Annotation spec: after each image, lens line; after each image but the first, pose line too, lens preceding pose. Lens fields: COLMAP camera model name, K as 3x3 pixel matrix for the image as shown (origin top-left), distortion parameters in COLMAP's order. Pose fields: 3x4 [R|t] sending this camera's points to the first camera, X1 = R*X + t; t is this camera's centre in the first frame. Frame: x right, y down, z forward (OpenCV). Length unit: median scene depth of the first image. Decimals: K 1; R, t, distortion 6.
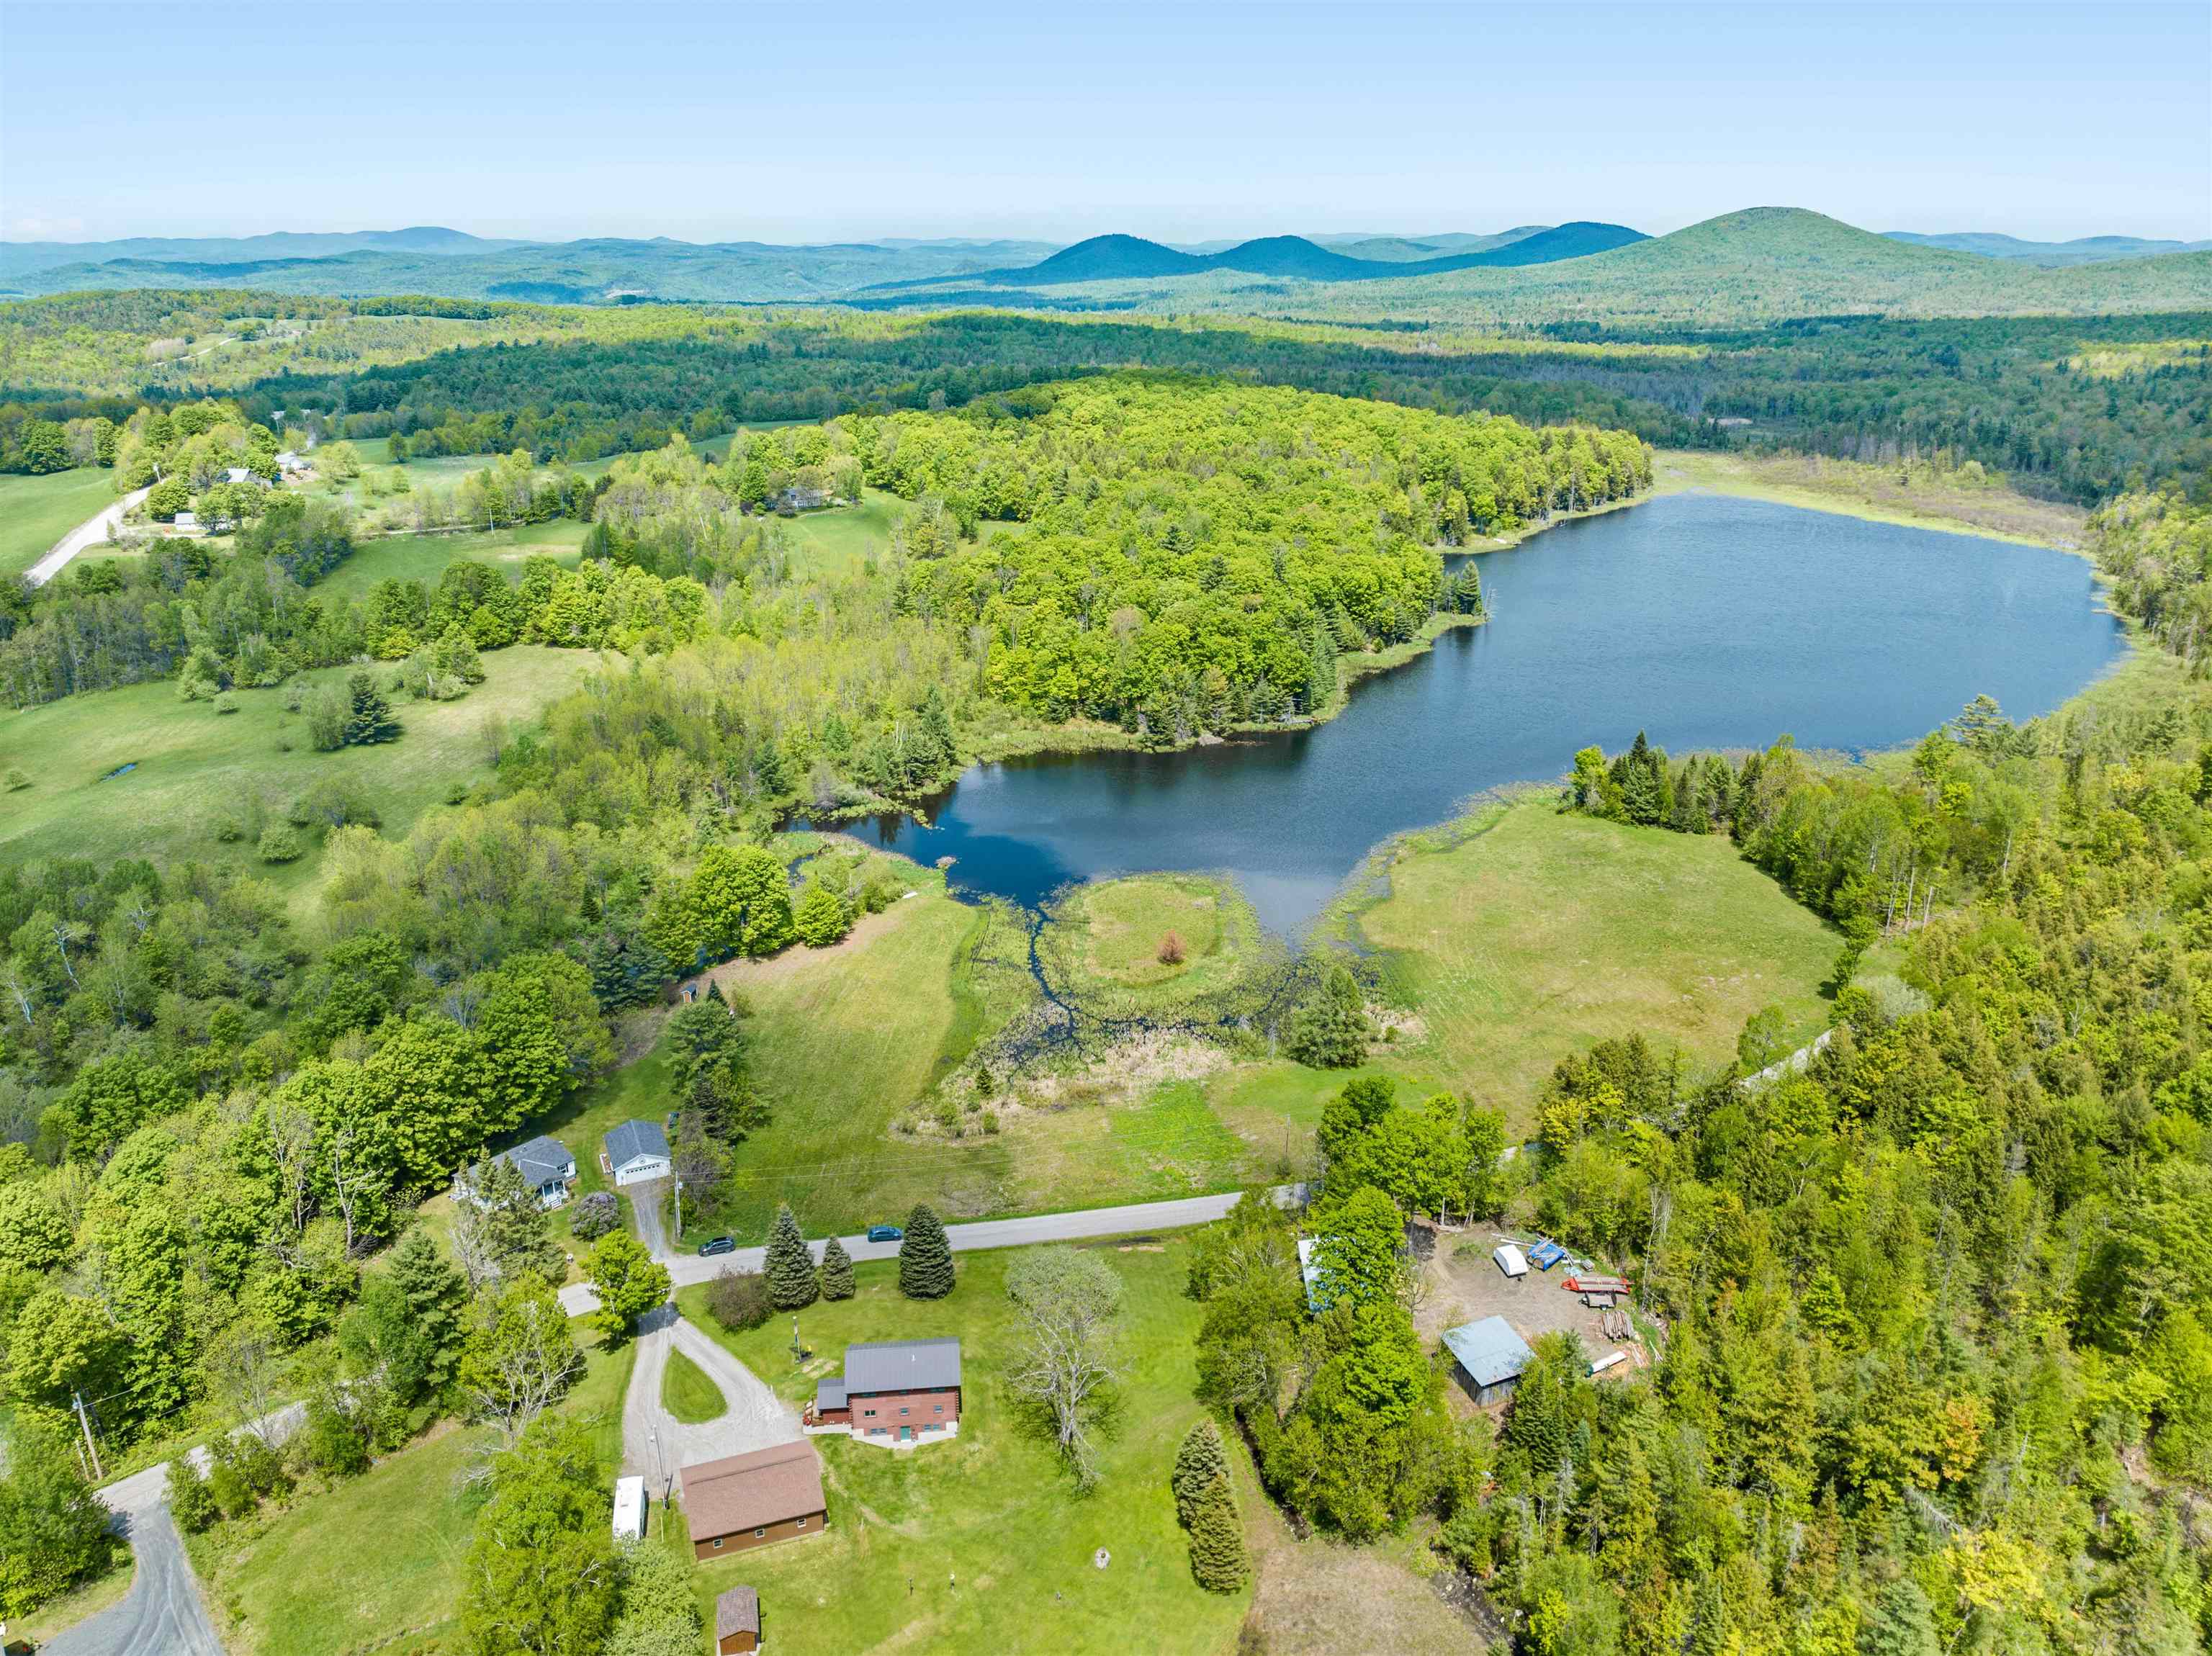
lens RADIAL K [[1555.2, 0, 1094.5], [0, 1555.2, 825.4], [0, 0, 1]] dist [-0.047128, 0.012295]
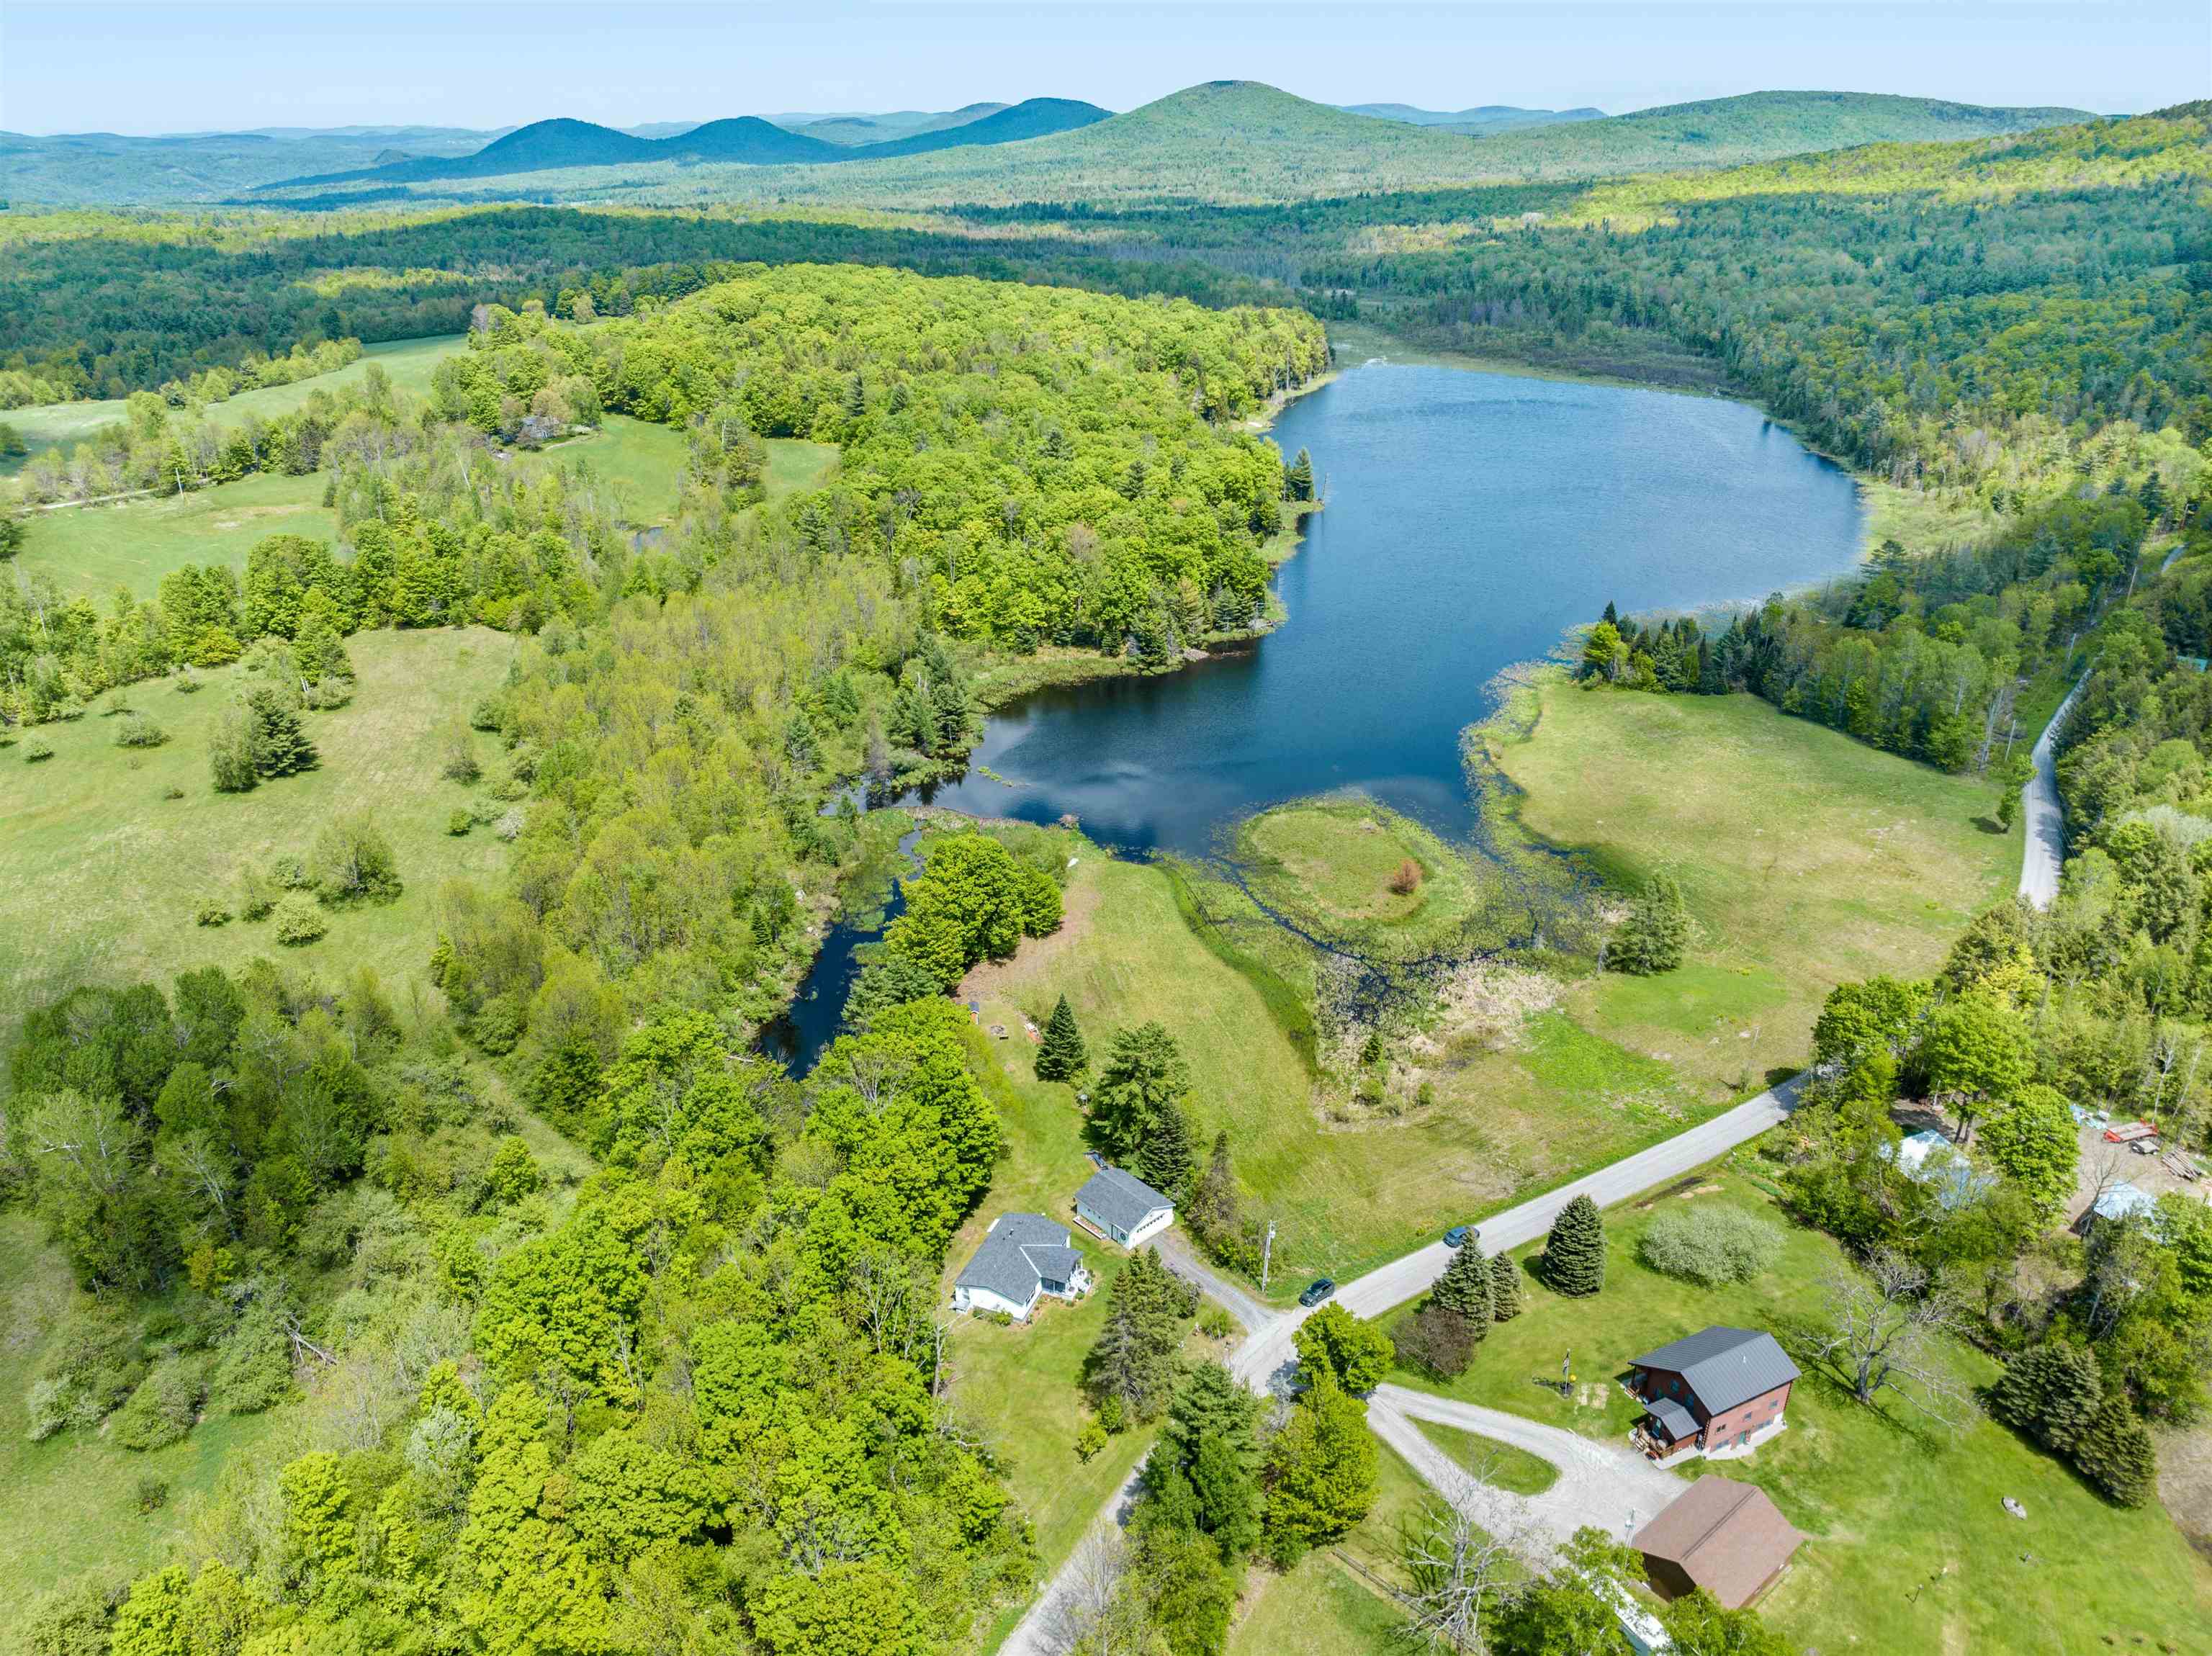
lens RADIAL K [[1555.2, 0, 1096.5], [0, 1555.2, 827.1], [0, 0, 1]] dist [-0.047128, 0.012295]
pose [[0.944532, -0.141141, 0.296544, -0.321927], [0.120522, 0.988909, 0.086795, -0.045607], [-0.305506, -0.046240, 0.951067, 0.112468]]
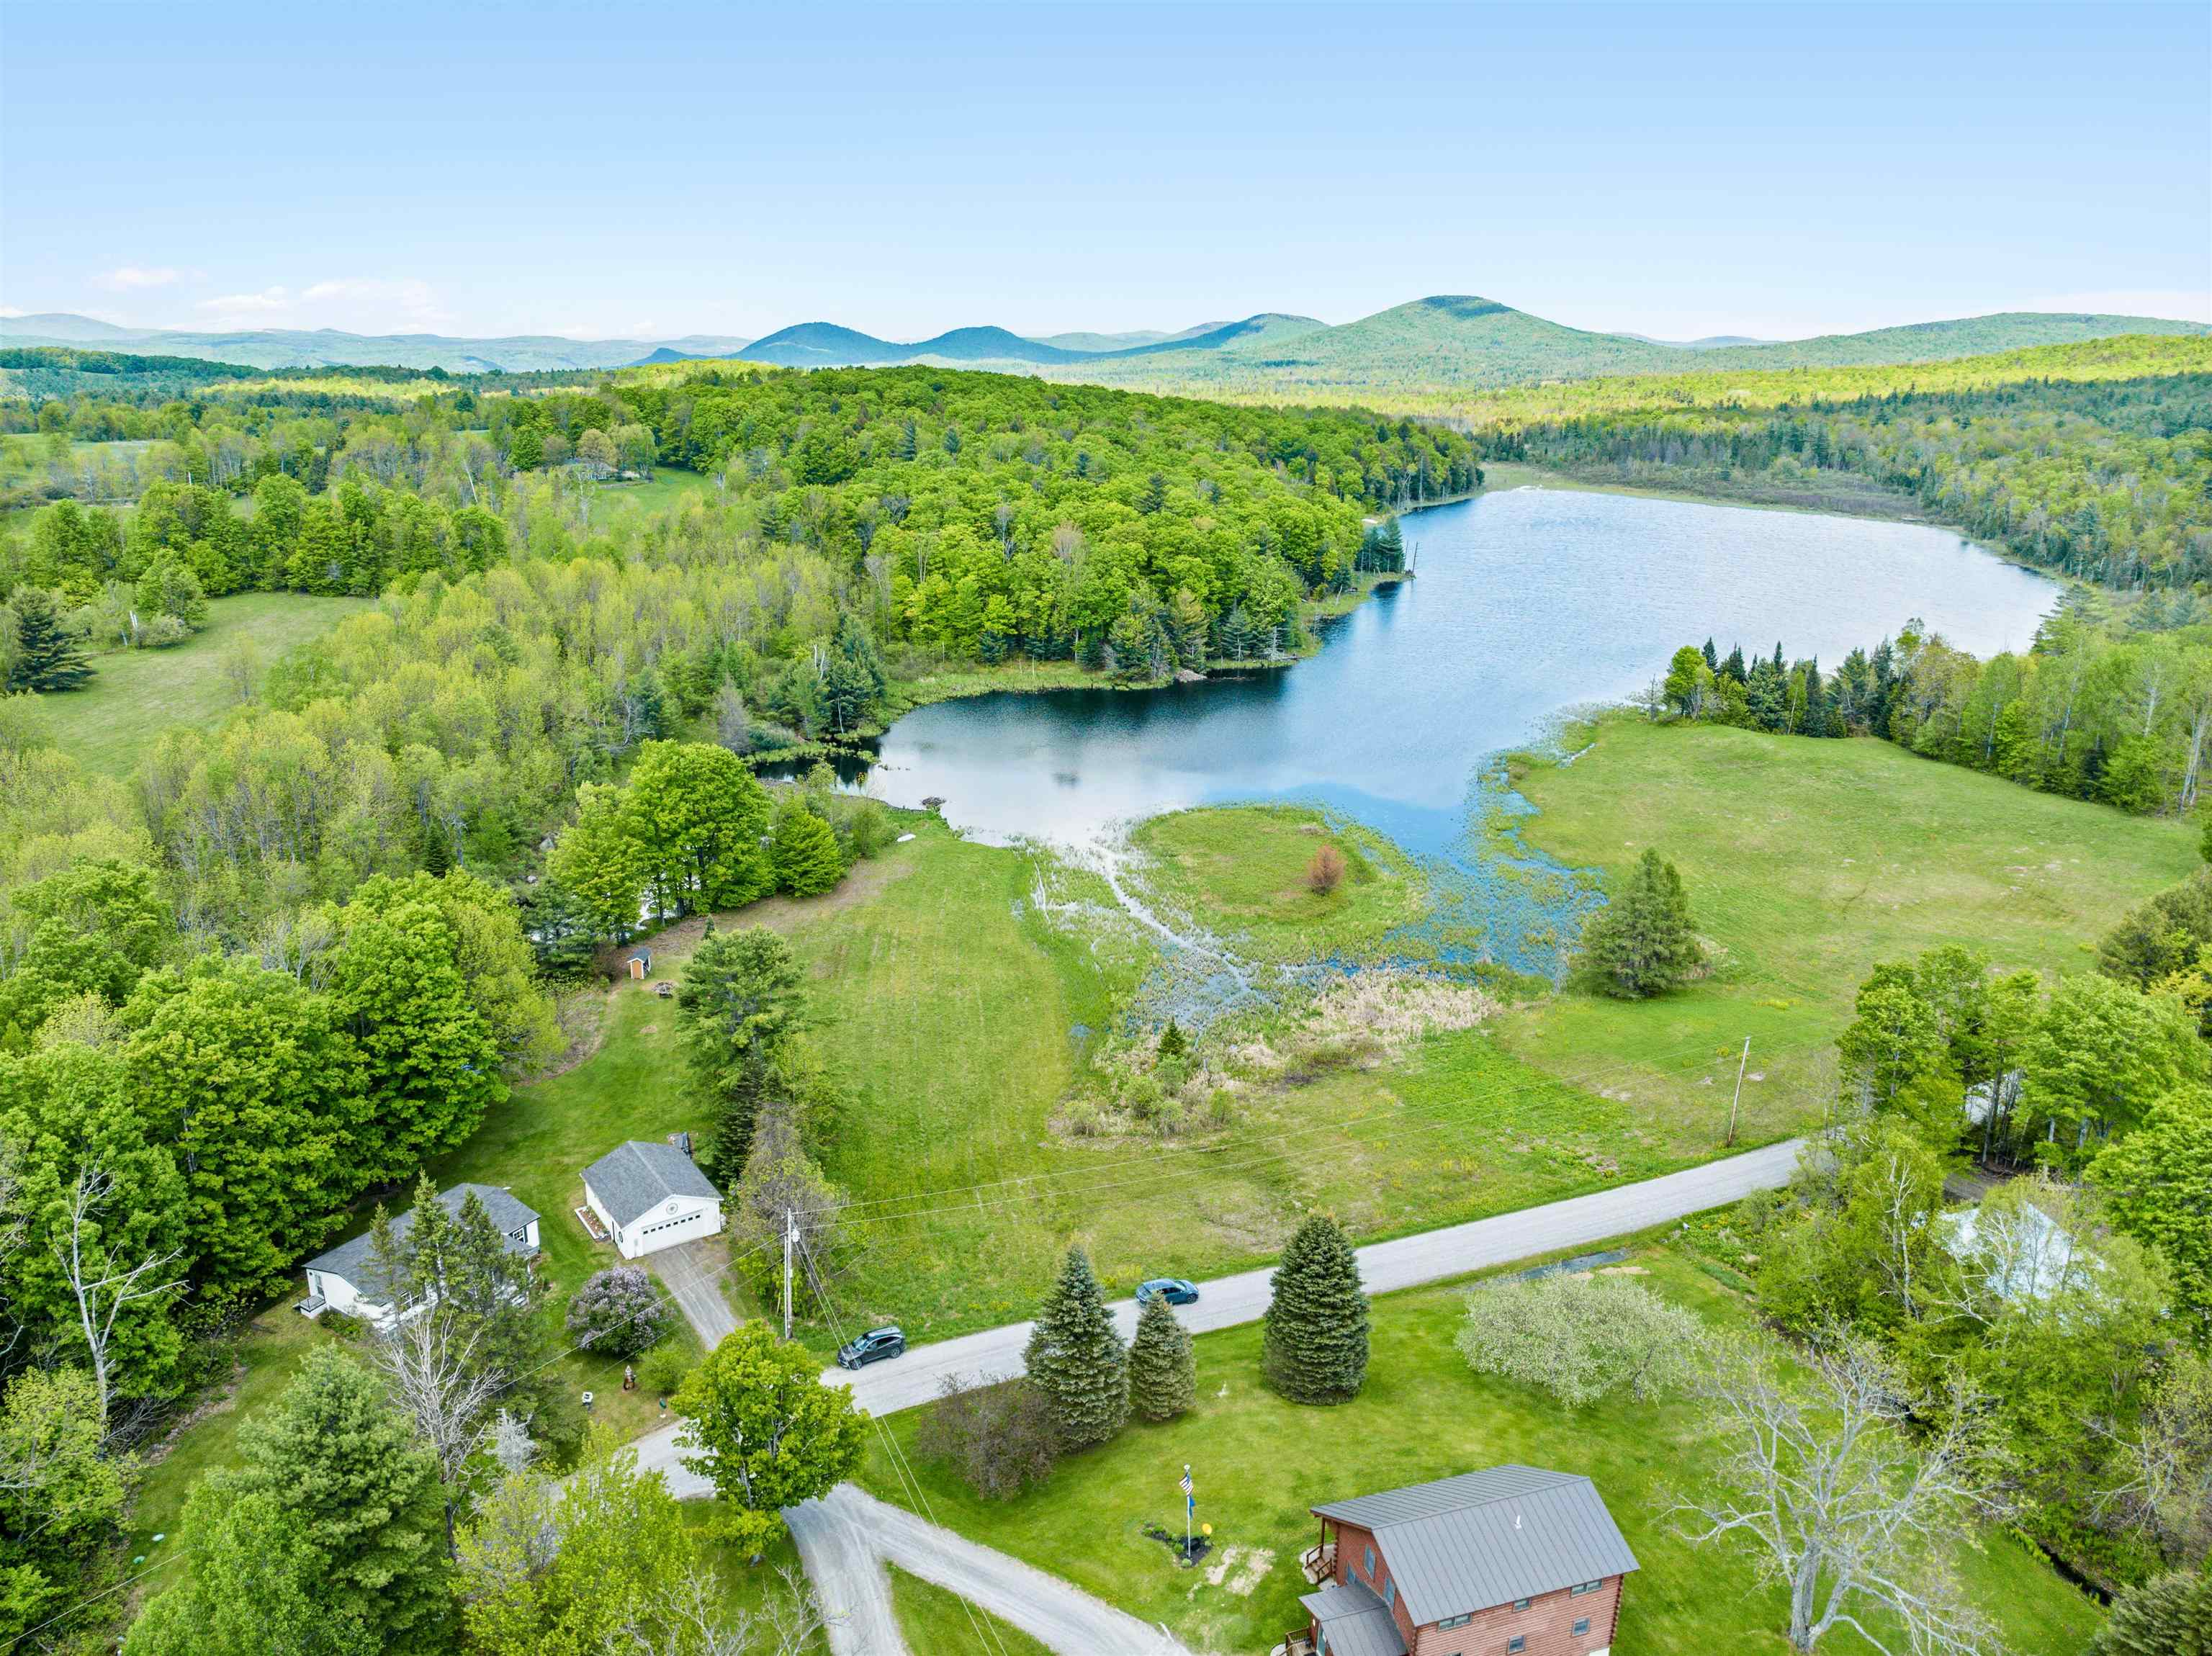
lens RADIAL K [[1555.2, 0, 1097.9], [0, 1555.2, 829.7], [0, 0, 1]] dist [-0.047128, 0.012295]
pose [[0.981872, -0.044093, 0.184346, -0.140728], [0.054300, 0.997237, -0.050689, 0.070564], [-0.181601, 0.059780, 0.981554, 0.253340]]
